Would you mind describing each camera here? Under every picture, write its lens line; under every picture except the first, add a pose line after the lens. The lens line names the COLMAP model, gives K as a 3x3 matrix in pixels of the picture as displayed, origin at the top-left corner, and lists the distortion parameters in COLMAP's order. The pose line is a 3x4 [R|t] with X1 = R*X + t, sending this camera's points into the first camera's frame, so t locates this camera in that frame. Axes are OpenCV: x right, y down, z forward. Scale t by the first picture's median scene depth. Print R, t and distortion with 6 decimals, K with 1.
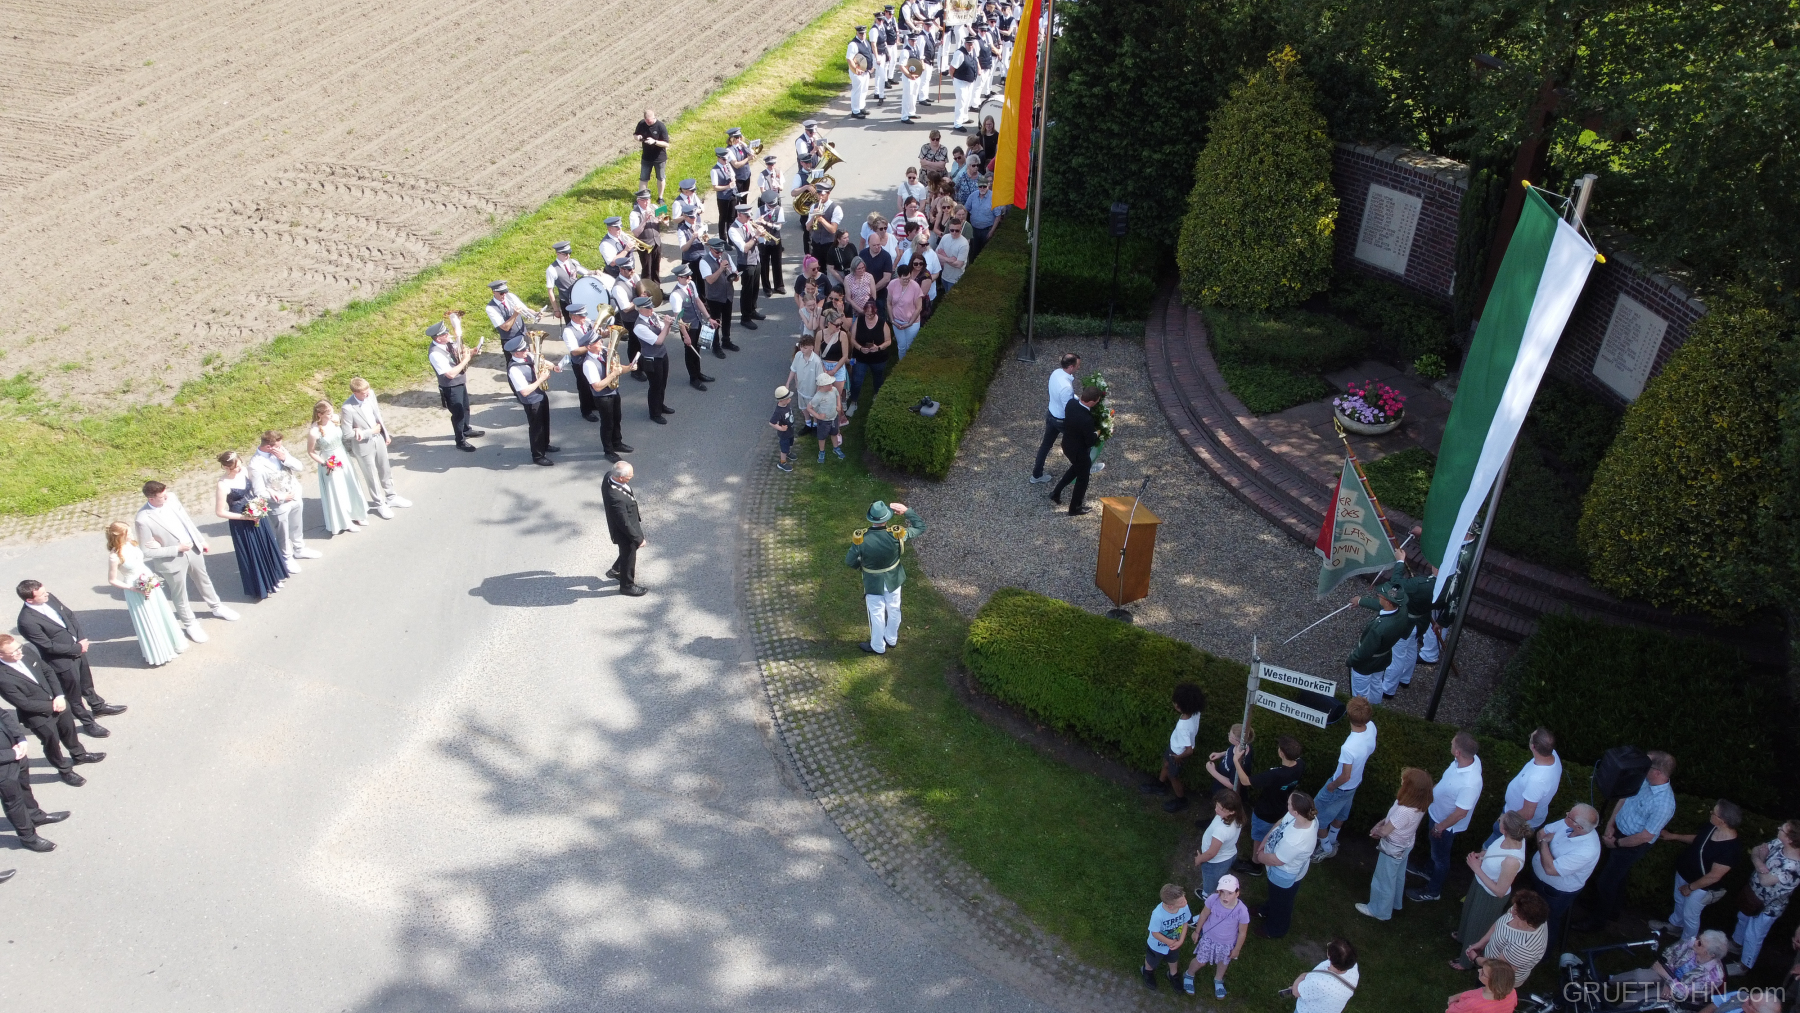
lens RADIAL K [[1358.7, 0, 900.6], [0, 1358.7, 506.6], [0, 0, 1]] dist [0.000157, -0.005027]
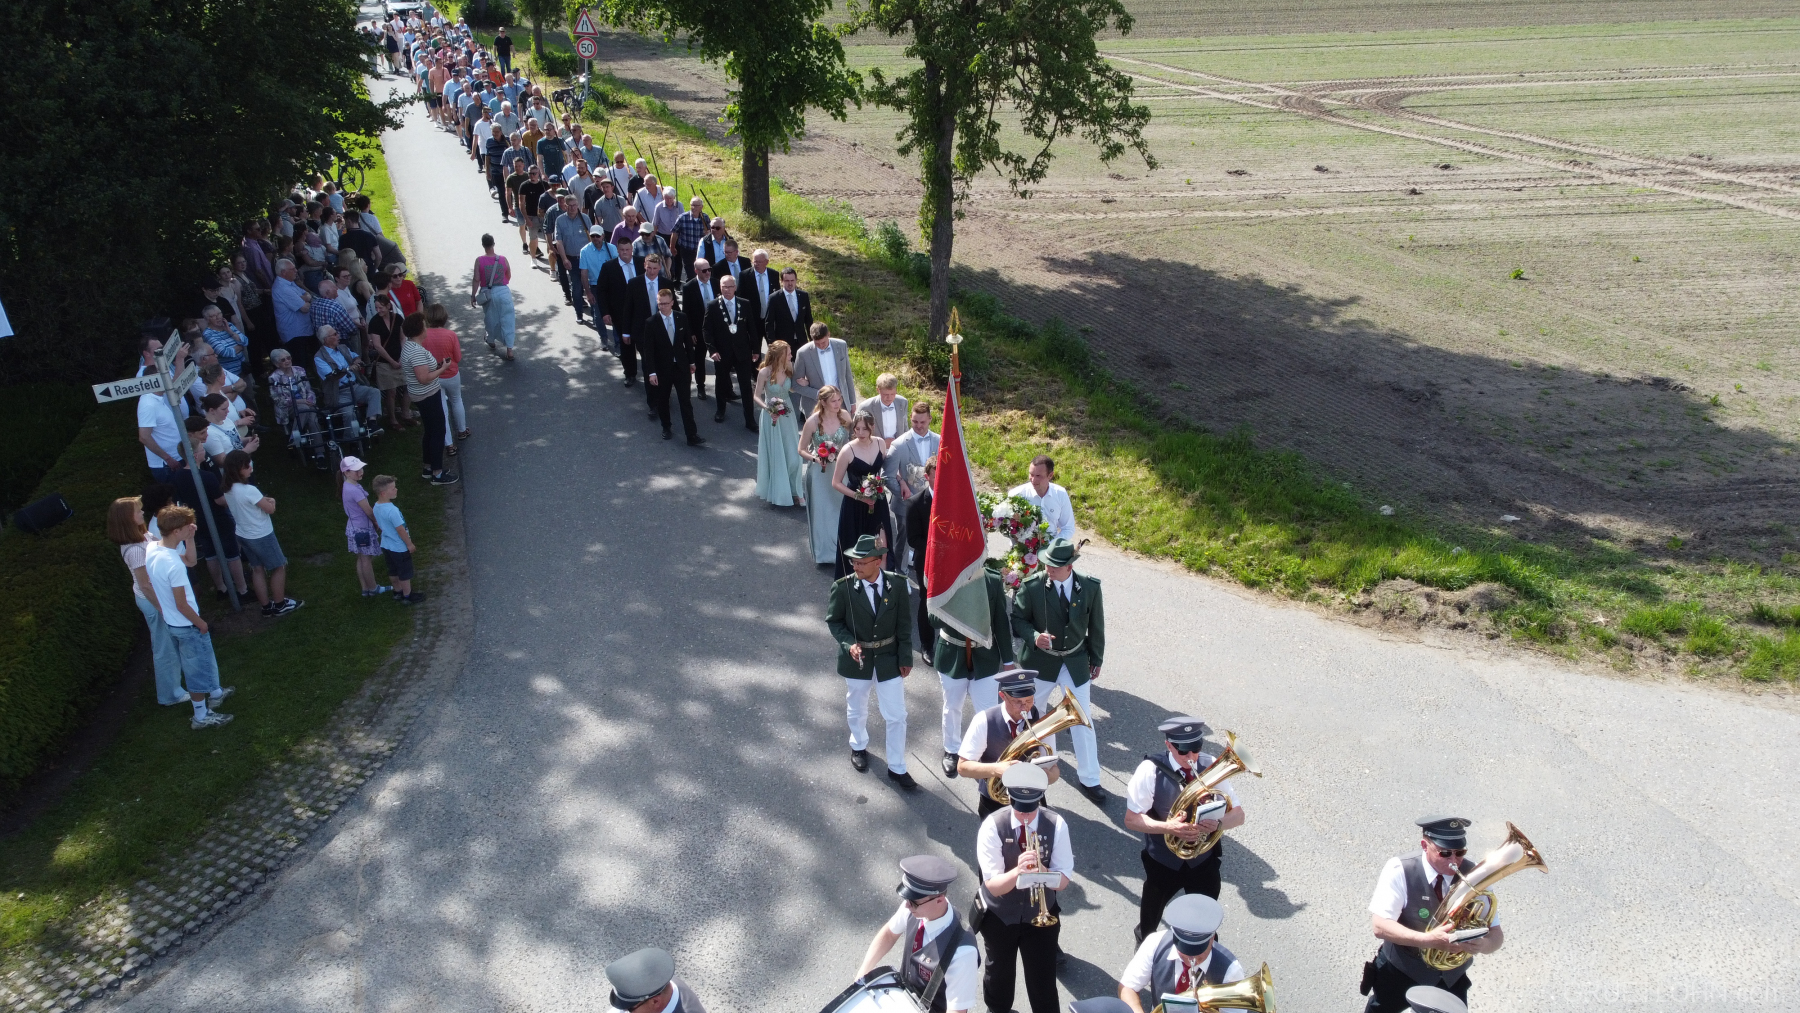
lens RADIAL K [[1358.7, 0, 900.5], [0, 1358.7, 511.5], [0, 0, 1]] dist [0.000157, -0.005027]
pose [[-0.646242, -0.316643, 0.694340, -0.497952], [0.463626, 0.559791, 0.686794, -0.155406], [-0.606153, 0.765749, -0.214957, 0.590308]]
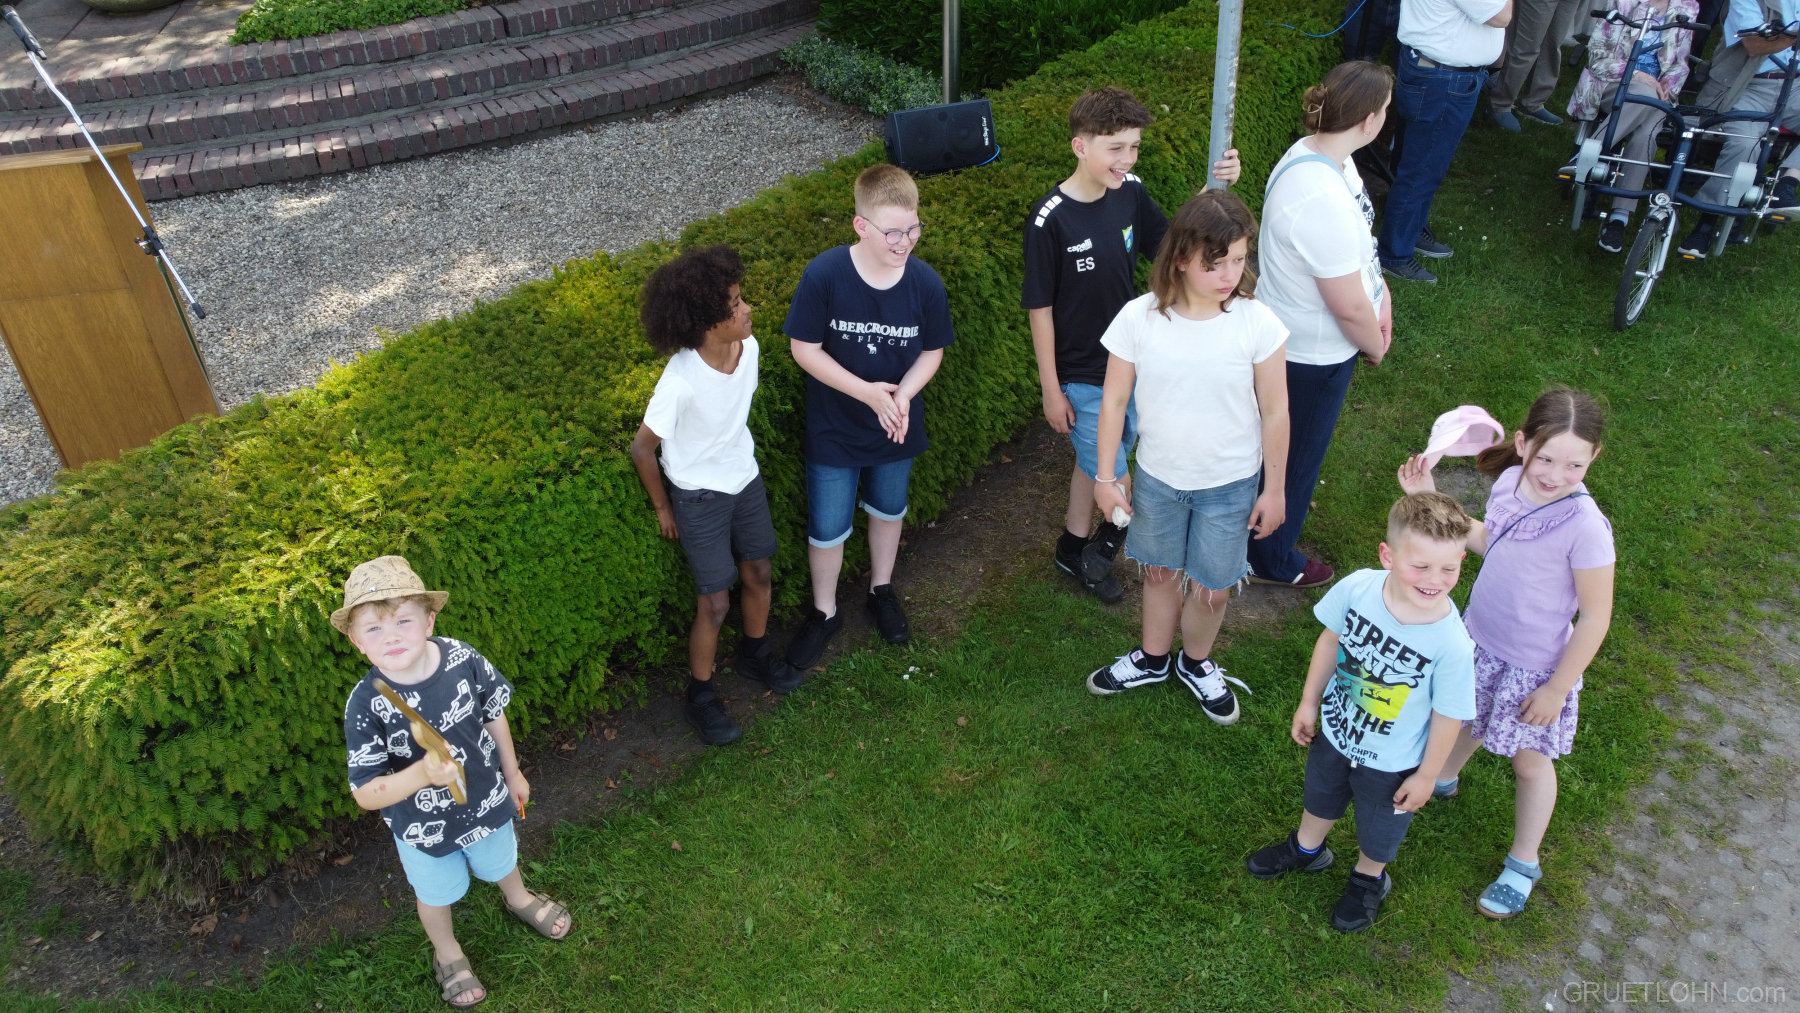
lens RADIAL K [[1358.7, 0, 901.0], [0, 1358.7, 505.8], [0, 0, 1]] dist [0.000157, -0.005027]
pose [[0.259572, -0.575720, 0.775350, -0.047362], [0.586044, 0.732044, 0.347368, 0.053869], [-0.767578, 0.364222, 0.527415, 0.585571]]
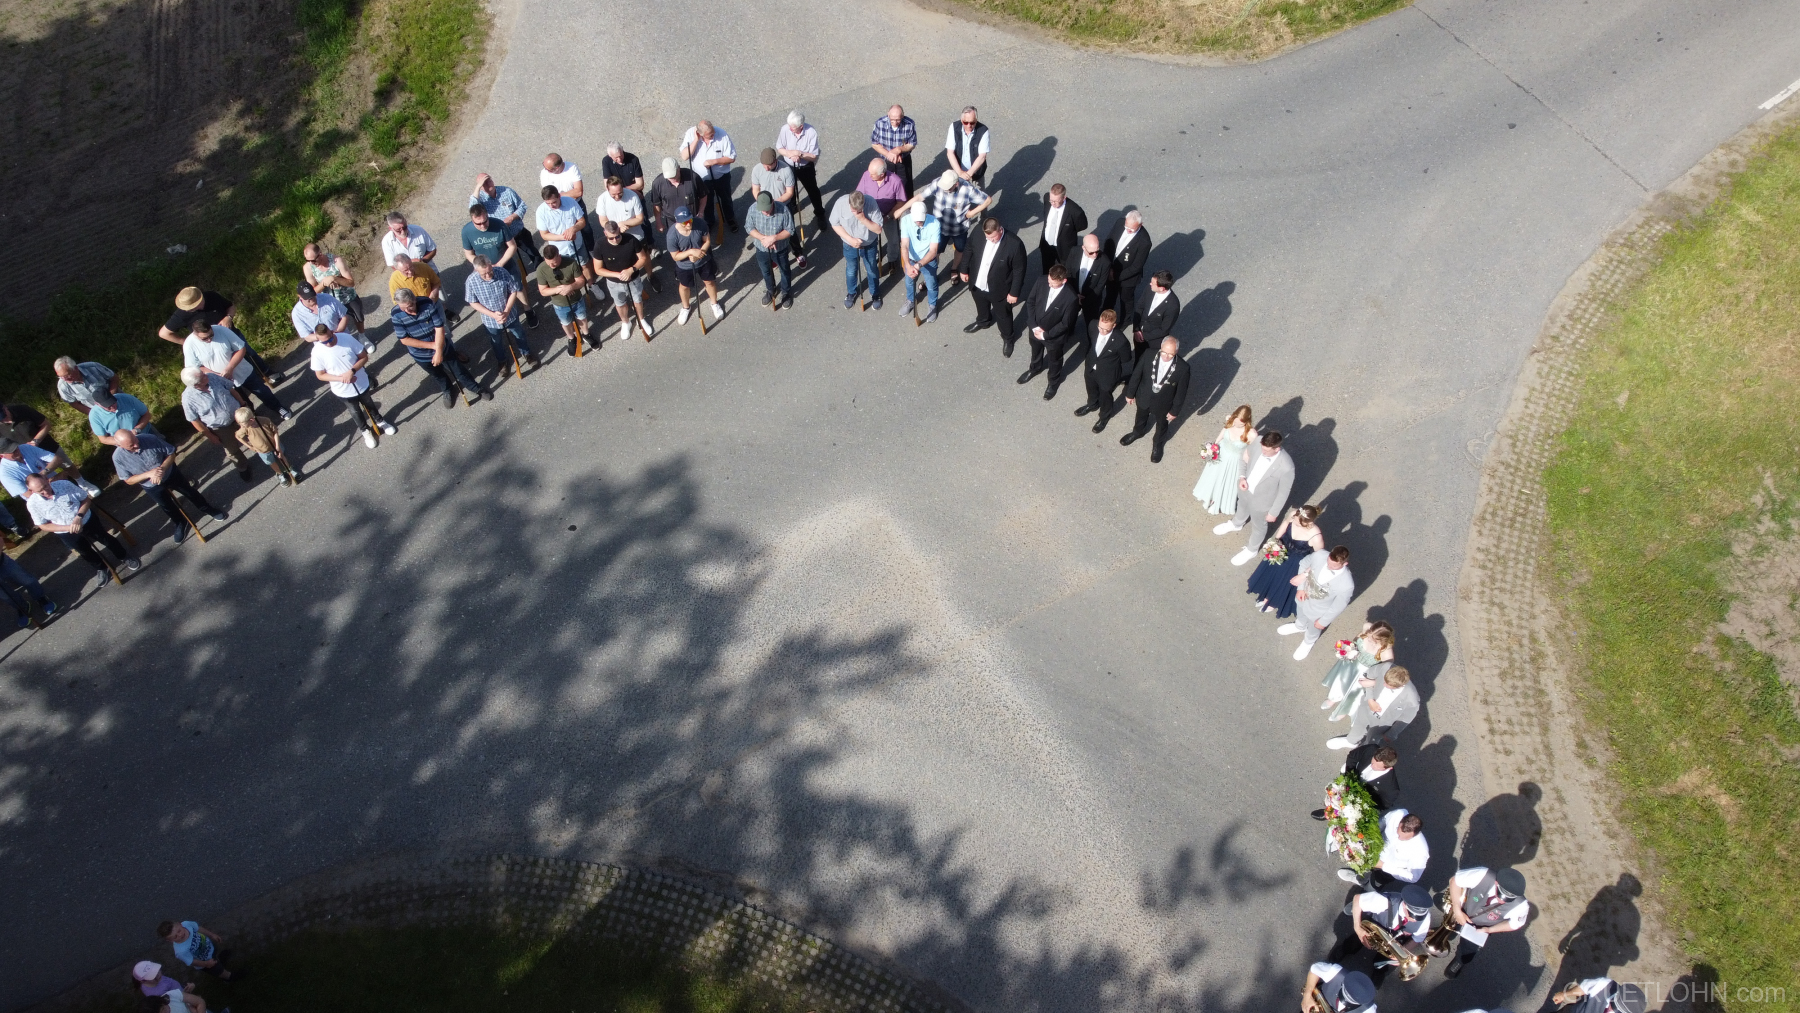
lens RADIAL K [[1358.7, 0, 917.4], [0, 1358.7, 502.7], [0, 0, 1]] dist [0.000157, -0.005027]
pose [[-0.653654, 0.639812, -0.404199, 0.009317], [-0.440209, 0.113000, 0.890757, -0.553730], [0.615592, 0.760178, 0.207788, 0.516672]]
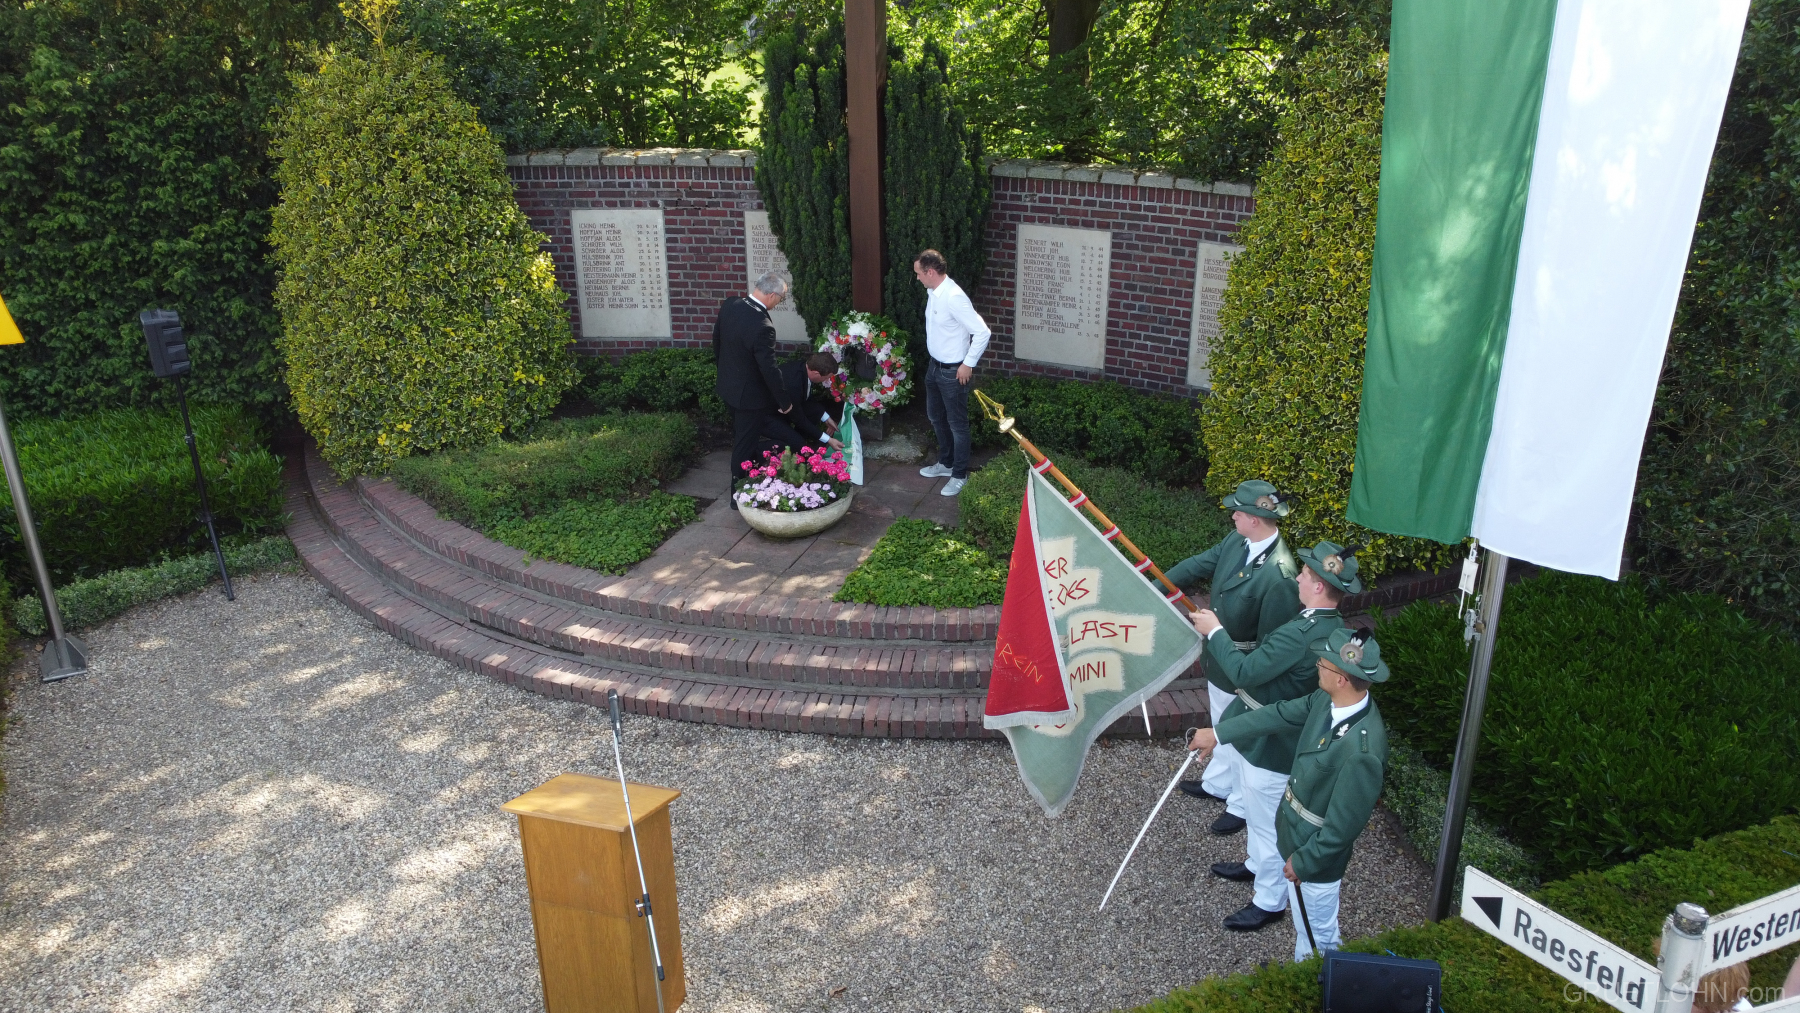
lens RADIAL K [[1358.7, 0, 899.4], [0, 1358.7, 505.0], [0, 0, 1]] dist [0.000157, -0.005027]
pose [[0.693011, -0.275930, 0.666032, 0.000096], [0.432503, 0.898263, -0.077881, -0.004393], [-0.576782, 0.342033, 0.741846, 0.525098]]
